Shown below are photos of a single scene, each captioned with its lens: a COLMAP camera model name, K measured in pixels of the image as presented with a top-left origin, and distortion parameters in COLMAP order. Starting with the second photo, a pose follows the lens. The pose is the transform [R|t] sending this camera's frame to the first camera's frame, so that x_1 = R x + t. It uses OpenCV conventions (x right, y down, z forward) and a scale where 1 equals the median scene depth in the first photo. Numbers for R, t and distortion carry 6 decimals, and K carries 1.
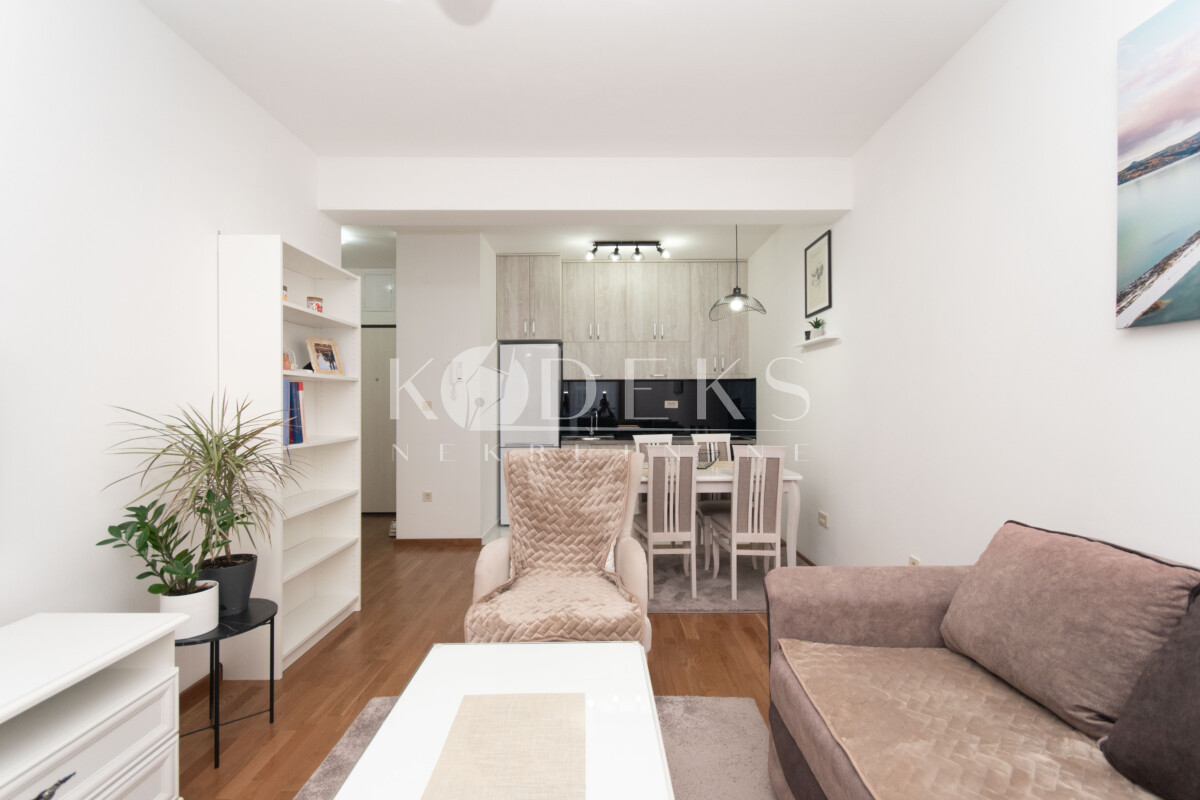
lens RADIAL K [[522.3, 0, 600.0], [0, 522.3, 400.0], [0, 0, 1]] dist [0.000893, 0.000030]
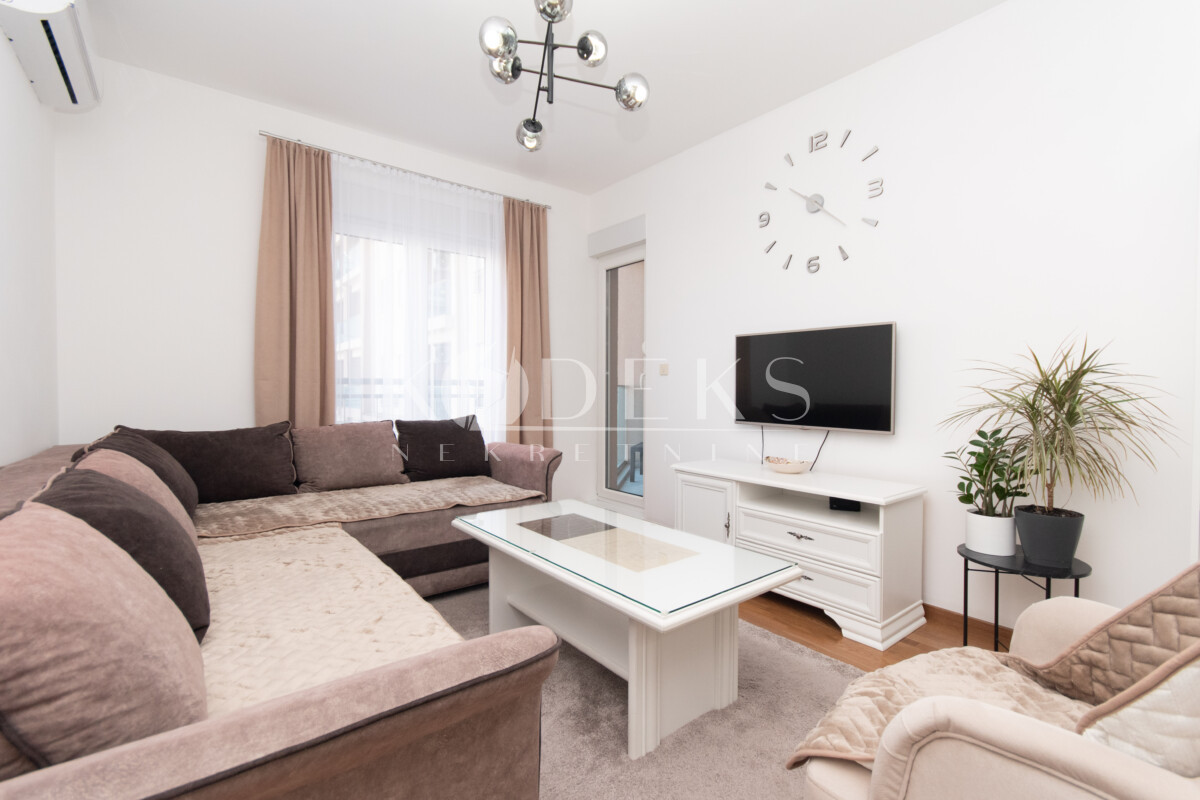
lens RADIAL K [[527.5, 0, 598.4], [0, 527.5, 398.1], [0, 0, 1]] dist [0.000090, -0.000045]
pose [[-0.788269, 0.016234, -0.615117, 0.353651], [0.004886, 0.999786, 0.020126, 0.051939], [0.615311, 0.012859, -0.788179, 0.836746]]
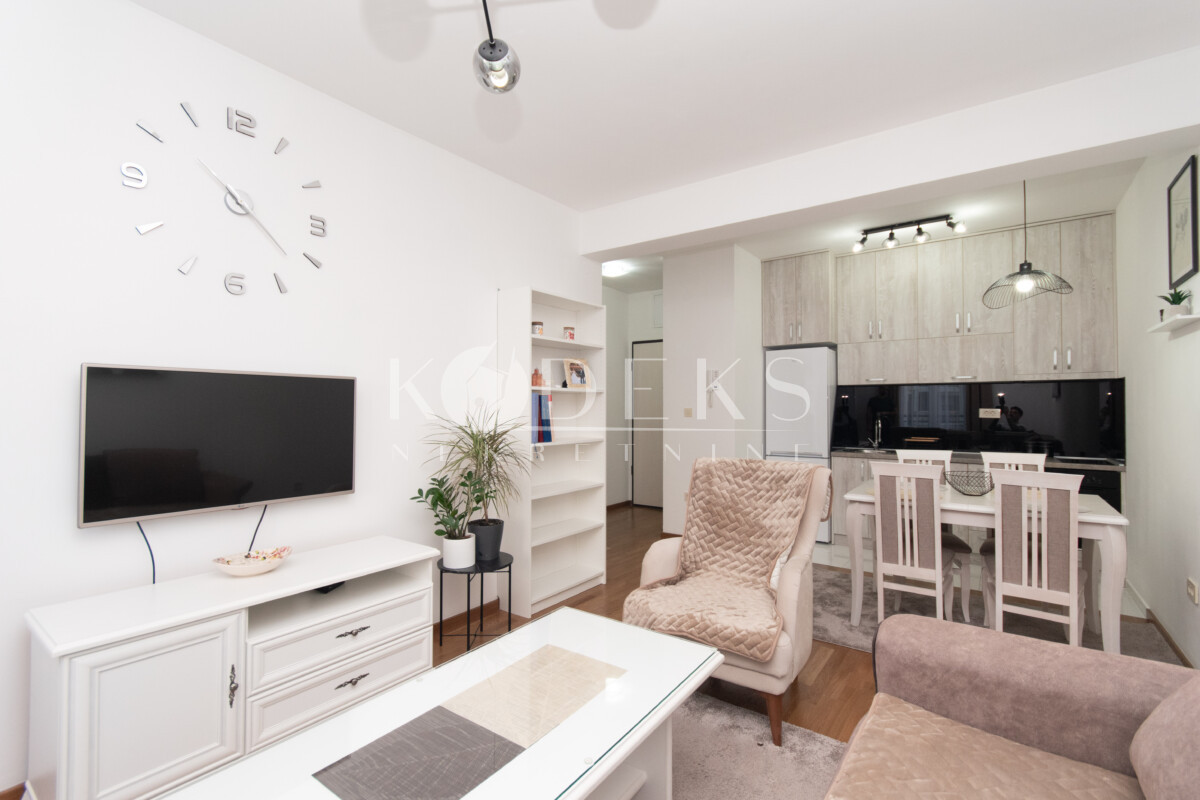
lens RADIAL K [[530.1, 0, 600.0], [0, 530.1, 400.0], [0, 0, 1]] dist [-0.000278, -0.001033]
pose [[0.805800, -0.004737, -0.592169, 0.265031], [-0.000349, 0.999964, -0.008474, -0.009011], [0.592188, 0.007035, 0.805769, 0.011257]]
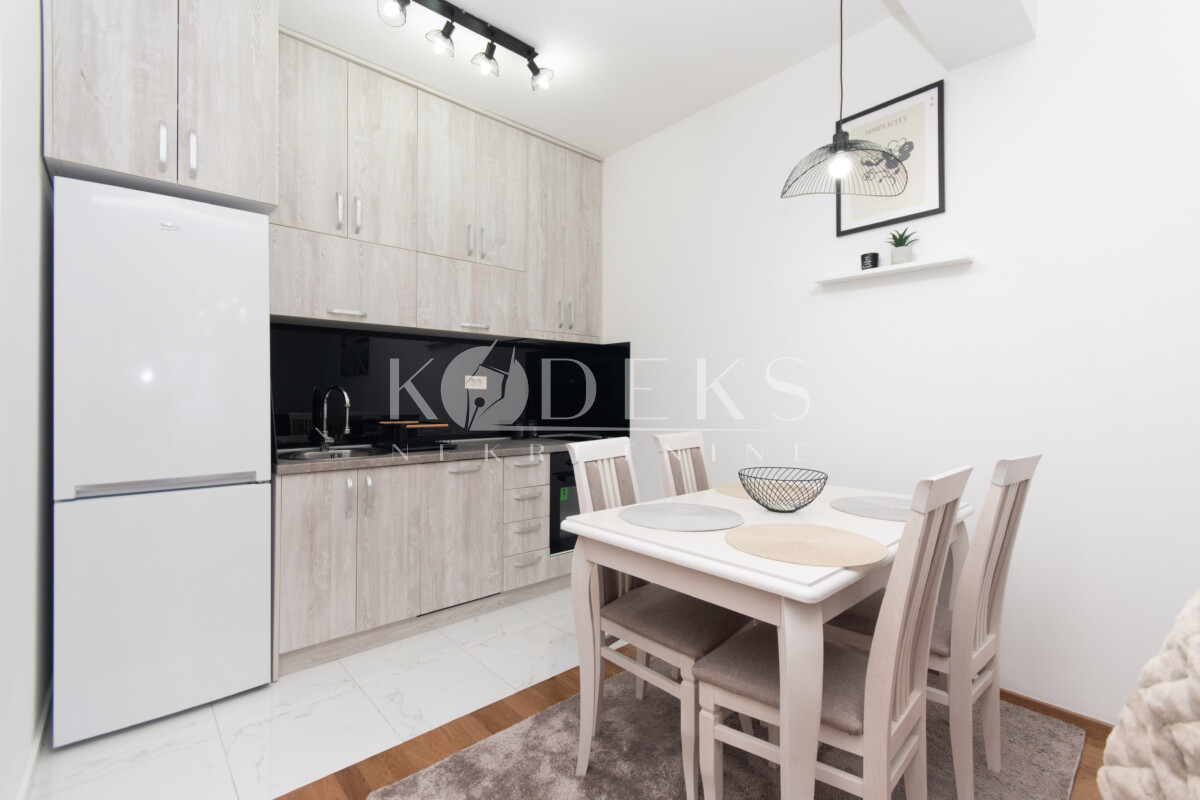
lens RADIAL K [[528.9, 0, 604.8], [0, 528.9, 393.6], [0, 0, 1]] dist [0.001784, 0.000033]
pose [[0.732681, 0.010258, 0.680495, -0.289624], [-0.009815, 0.999942, -0.004505, 0.042314], [-0.680501, -0.003378, 0.732739, 0.953637]]
